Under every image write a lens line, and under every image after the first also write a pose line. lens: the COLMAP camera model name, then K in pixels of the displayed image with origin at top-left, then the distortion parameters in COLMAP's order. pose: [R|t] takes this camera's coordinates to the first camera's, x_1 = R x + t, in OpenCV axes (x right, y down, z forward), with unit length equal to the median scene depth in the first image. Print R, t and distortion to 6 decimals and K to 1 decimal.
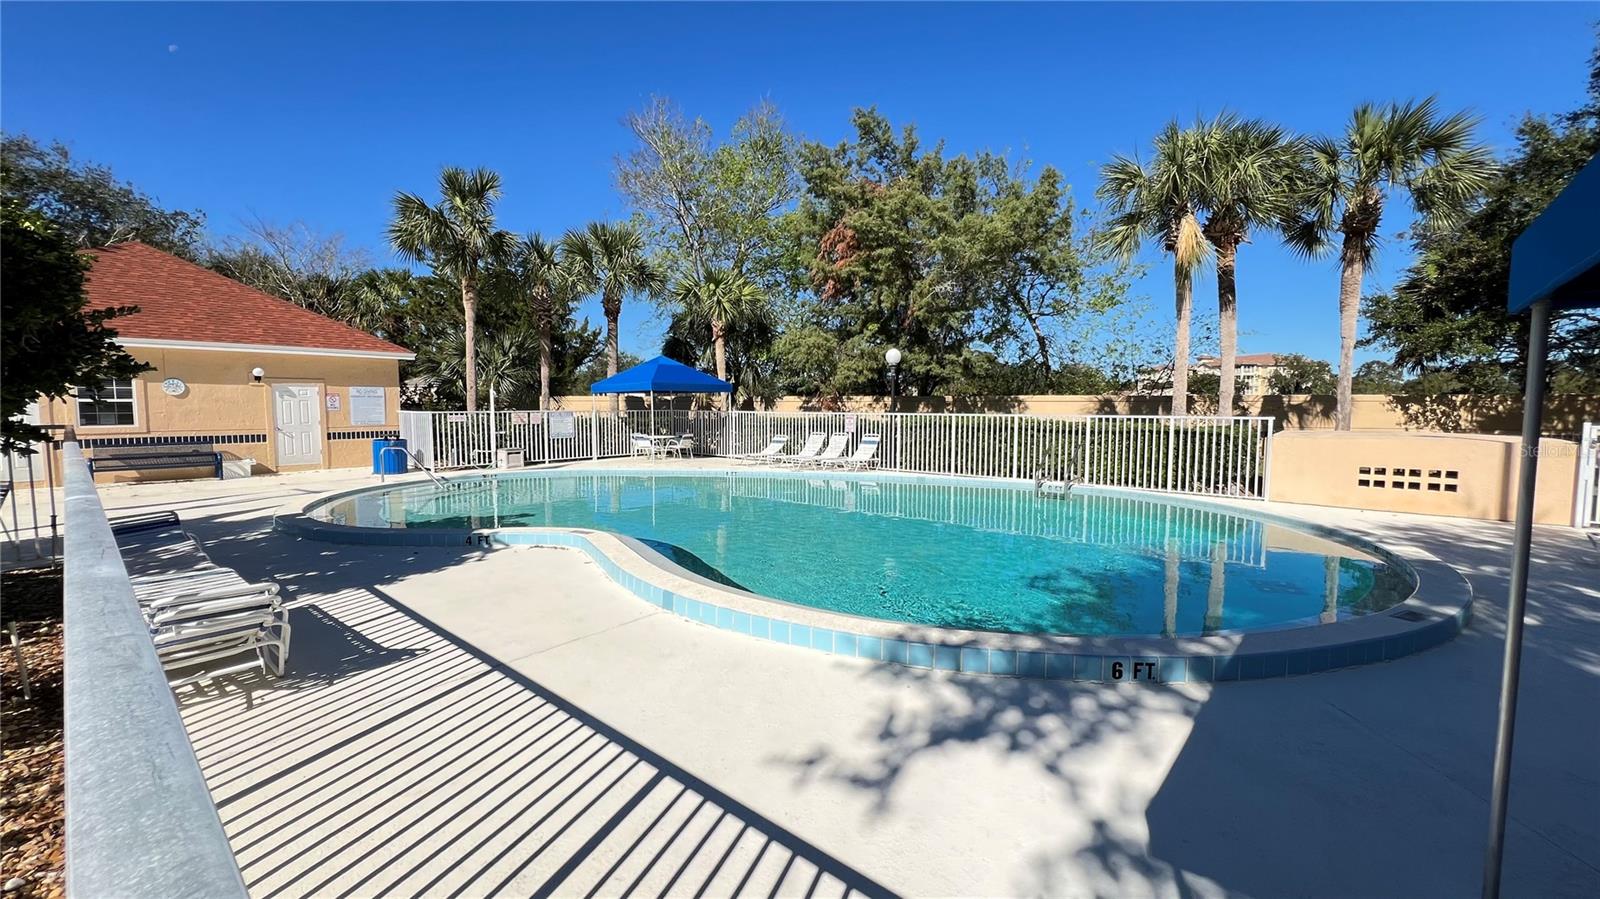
lens RADIAL K [[635.0, 0, 801.2], [0, 635.0, 446.7], [0, 0, 1]] dist [-0.000907, 0.000380]
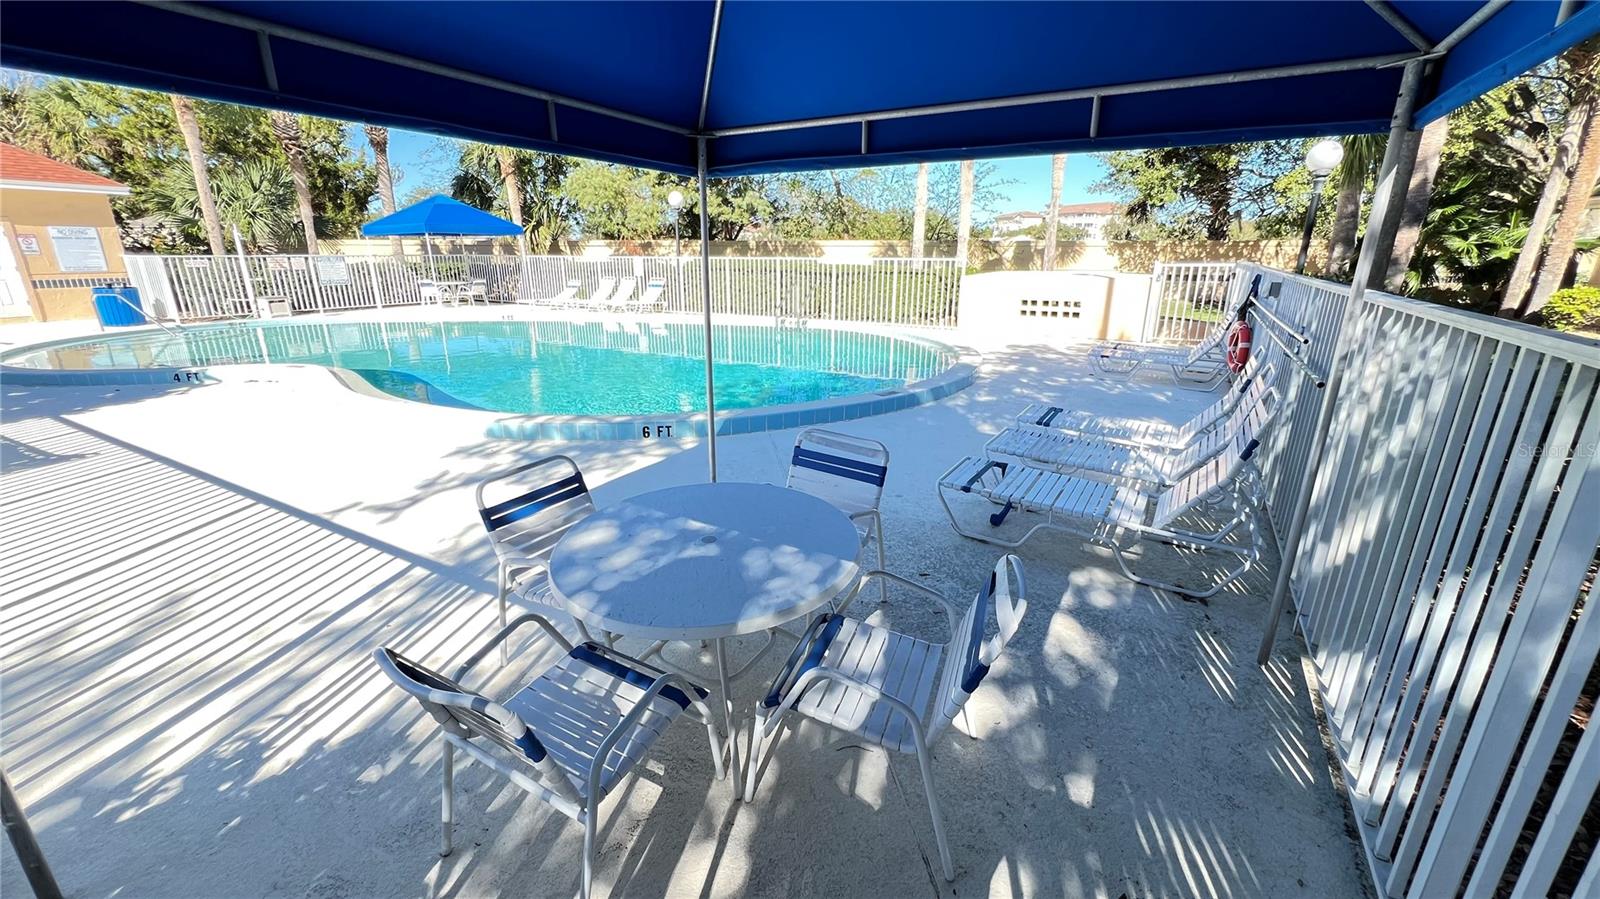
lens RADIAL K [[635.0, 0, 811.8], [0, 635.0, 450.8], [0, 0, 1]] dist [-0.000907, 0.000380]
pose [[0.980548, -0.058346, 0.187406, 0.140715], [0.012686, 0.971639, 0.236130, 0.012882], [-0.195868, -0.229160, 0.953479, -0.113162]]
